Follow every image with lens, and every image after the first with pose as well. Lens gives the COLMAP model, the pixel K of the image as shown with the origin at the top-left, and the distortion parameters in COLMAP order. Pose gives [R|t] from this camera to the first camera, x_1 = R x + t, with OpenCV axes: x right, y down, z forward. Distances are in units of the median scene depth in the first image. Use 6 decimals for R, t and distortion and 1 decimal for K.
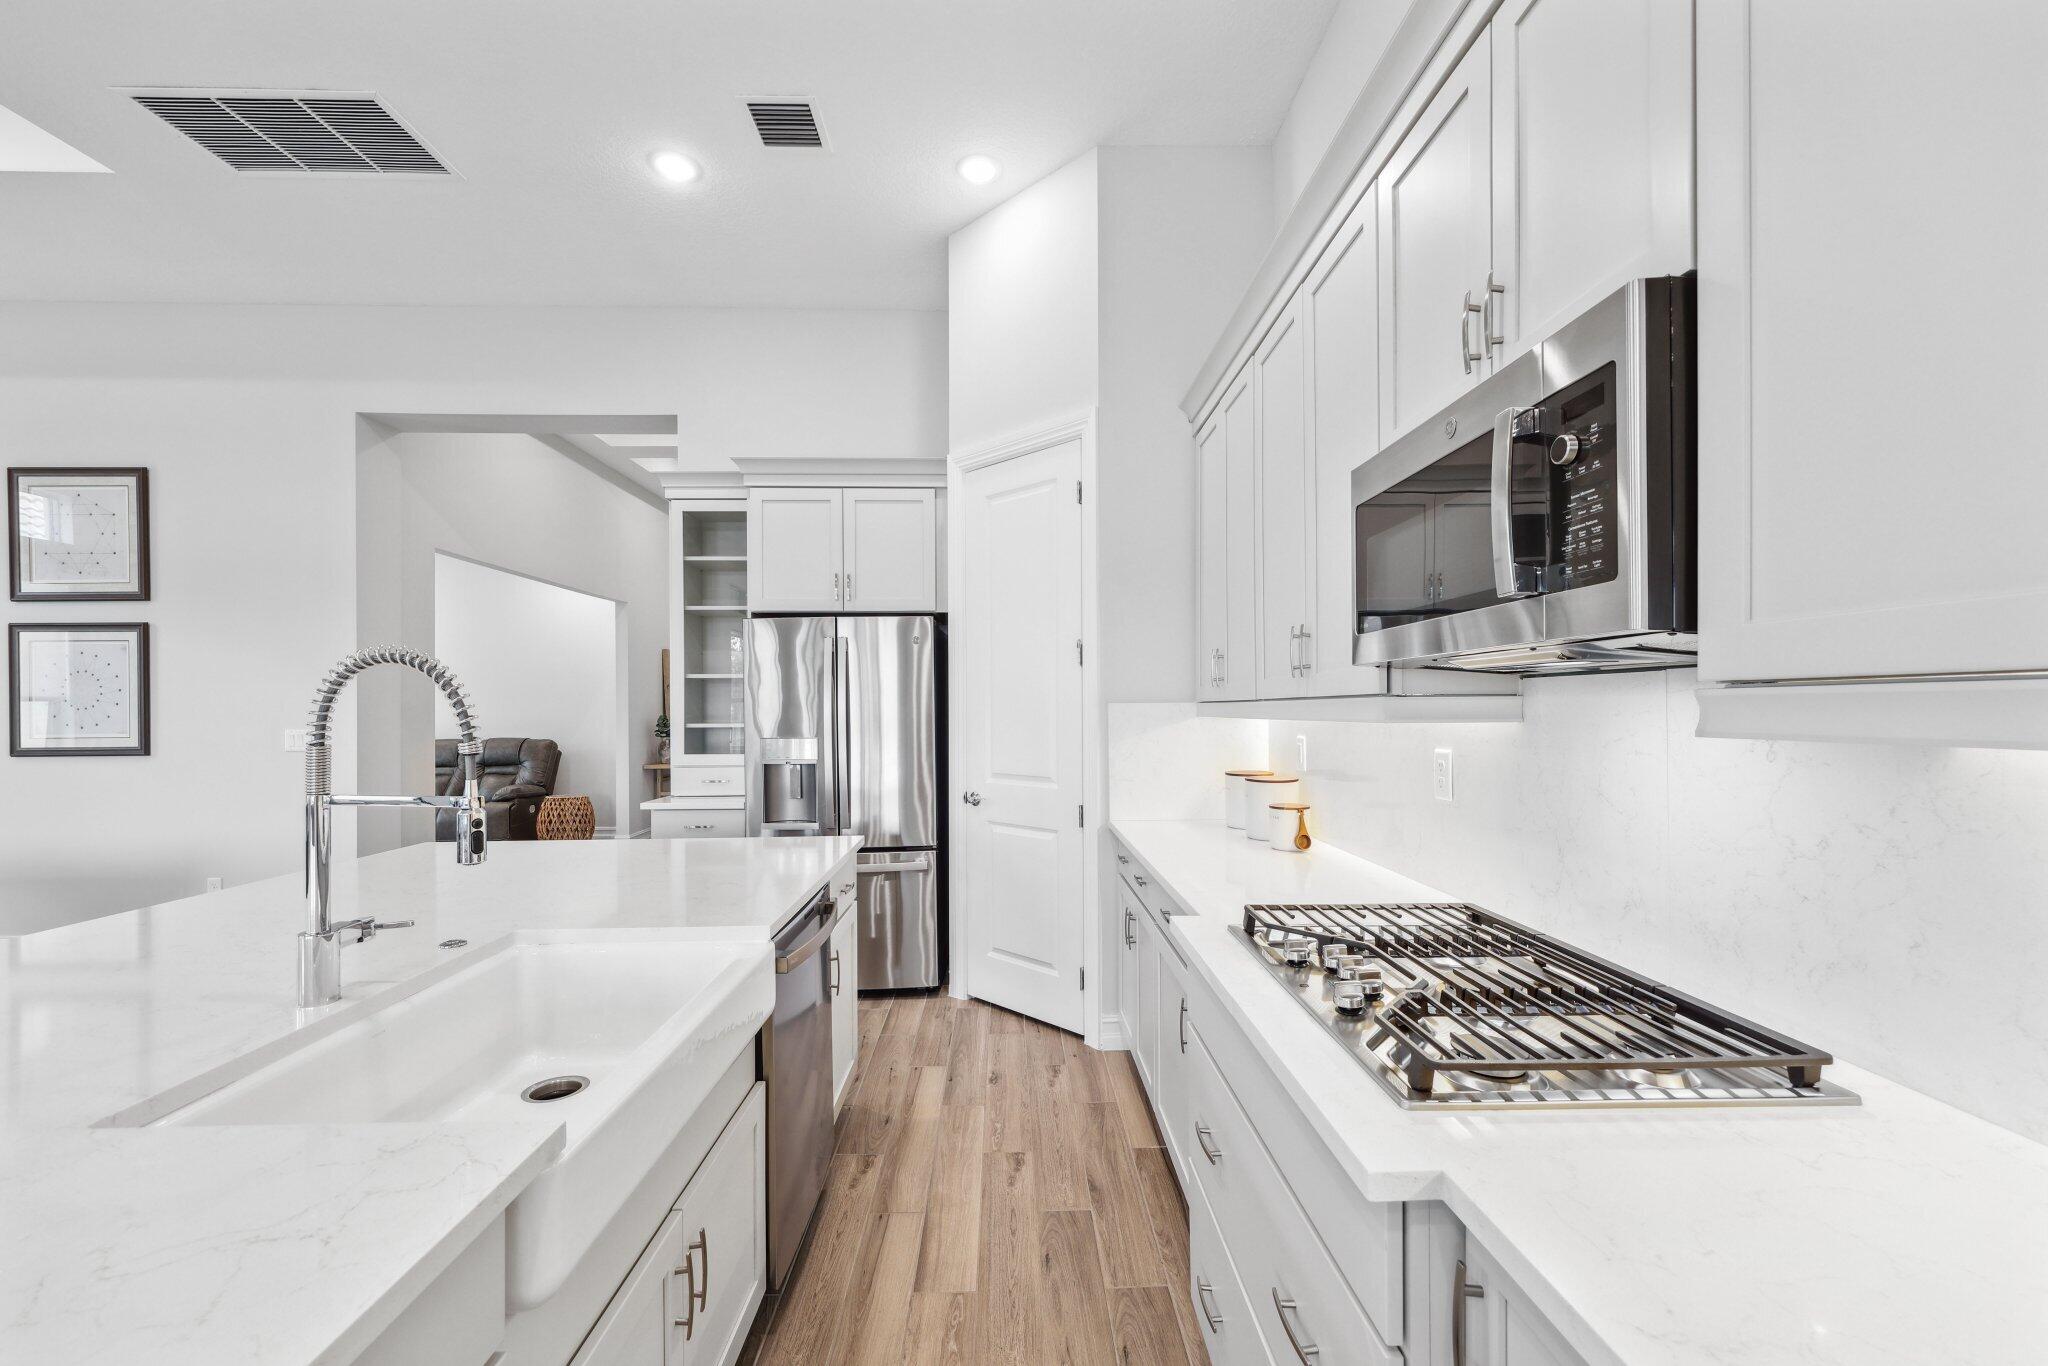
lens RADIAL K [[761.7, 0, 1006.4], [0, 761.7, 693.7], [0, 0, 1]] dist [-0.001556, -0.000036]
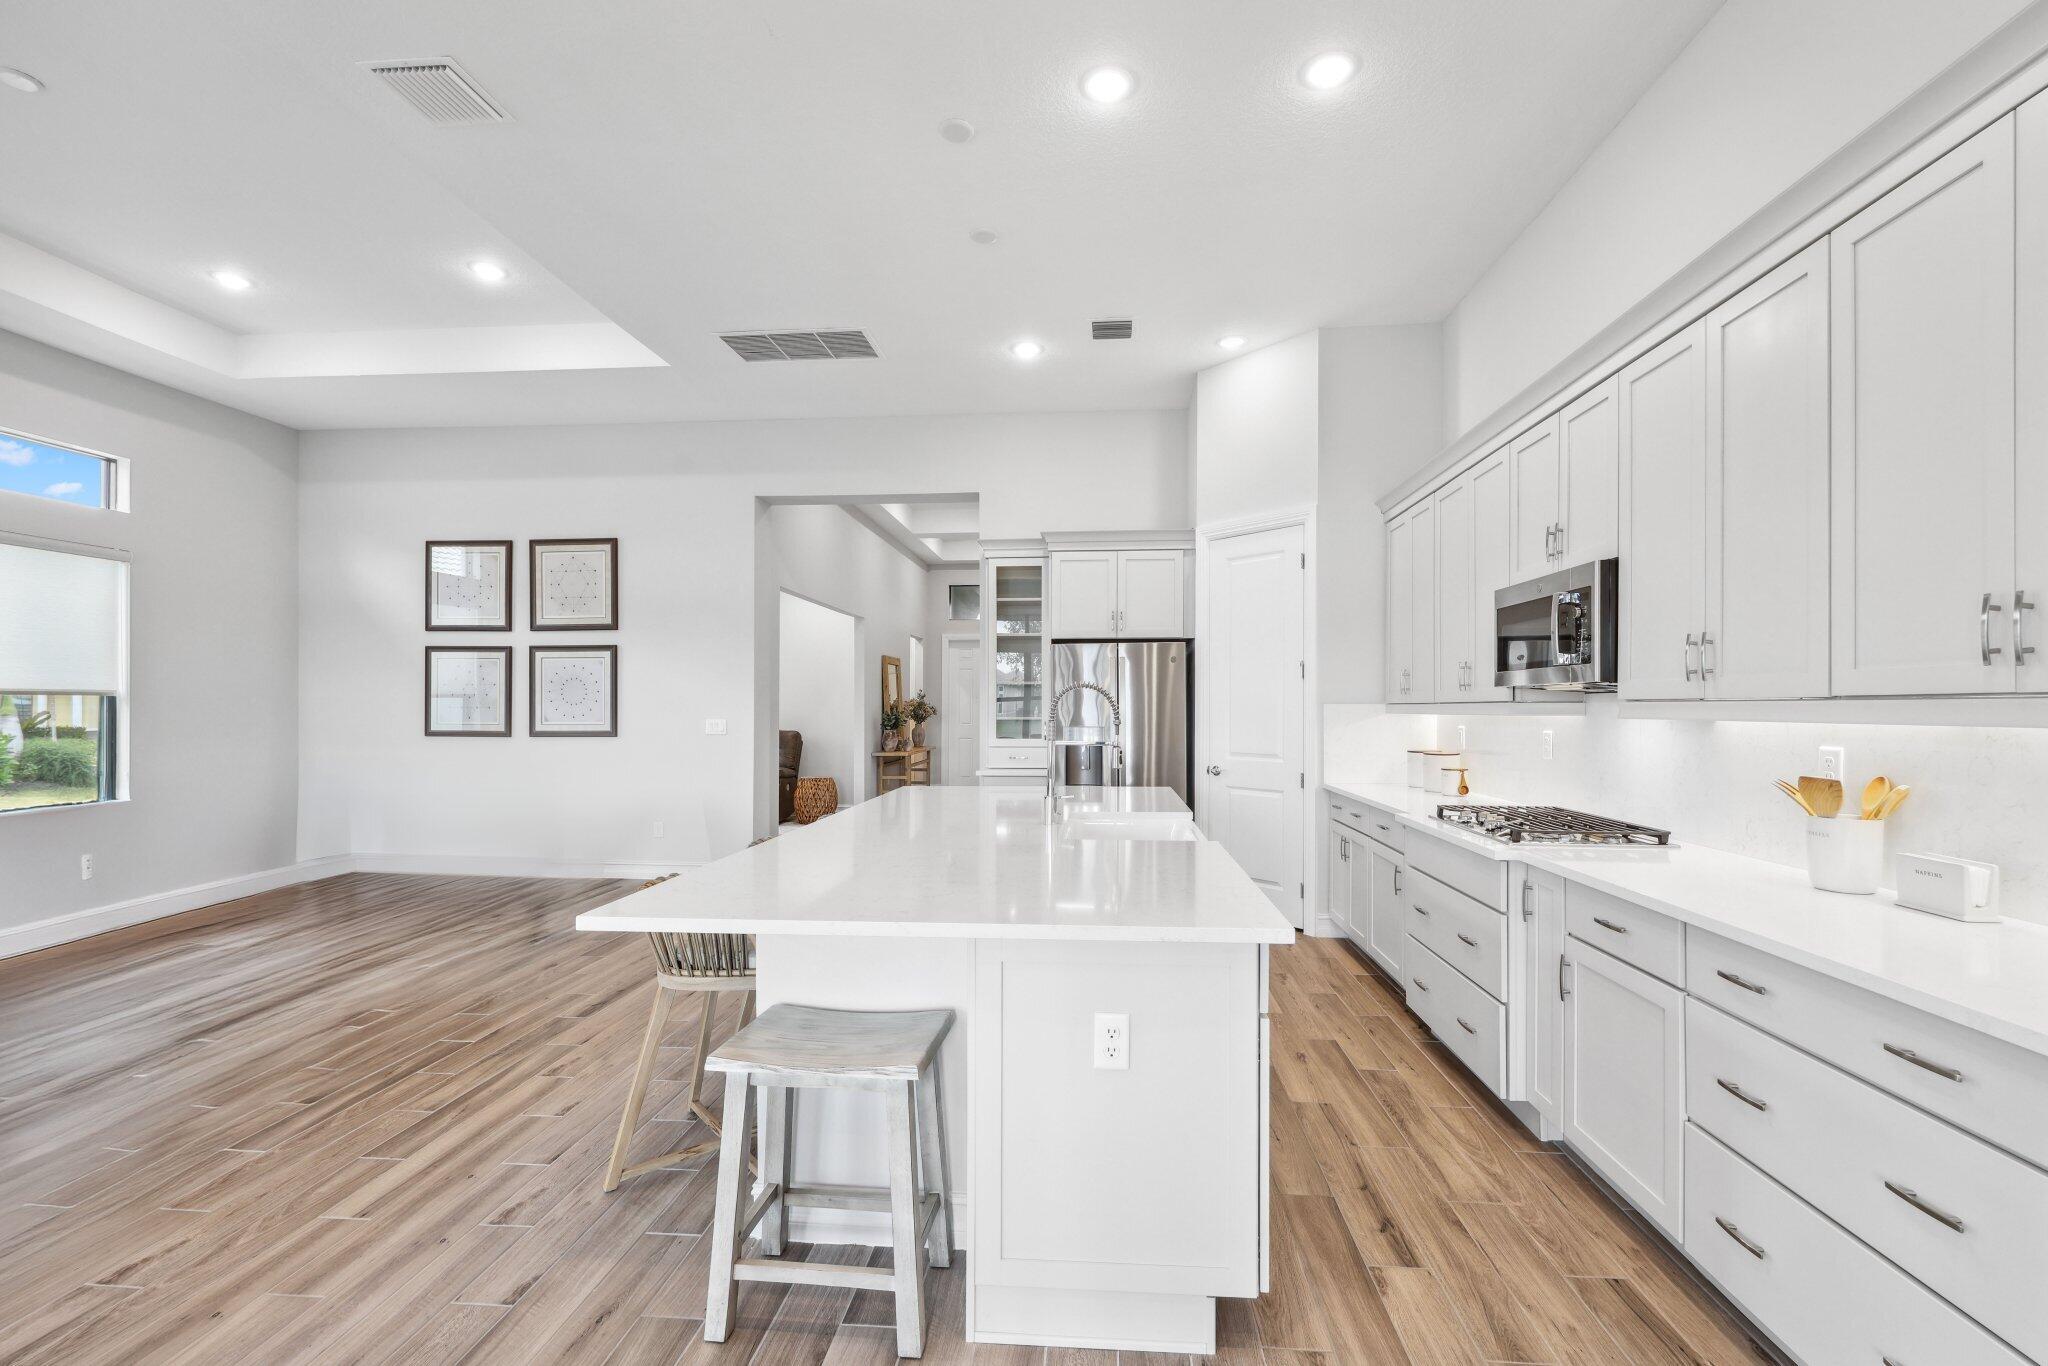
lens RADIAL K [[806.4, 0, 1018.9], [0, 806.4, 696.1], [0, 0, 1]] dist [-0.011185, -0.000067]
pose [[0.993160, 0.002880, -0.116726, -0.254898], [-0.001961, 0.999966, 0.007981, -0.013030], [0.116745, -0.007698, 0.993132, -0.585536]]
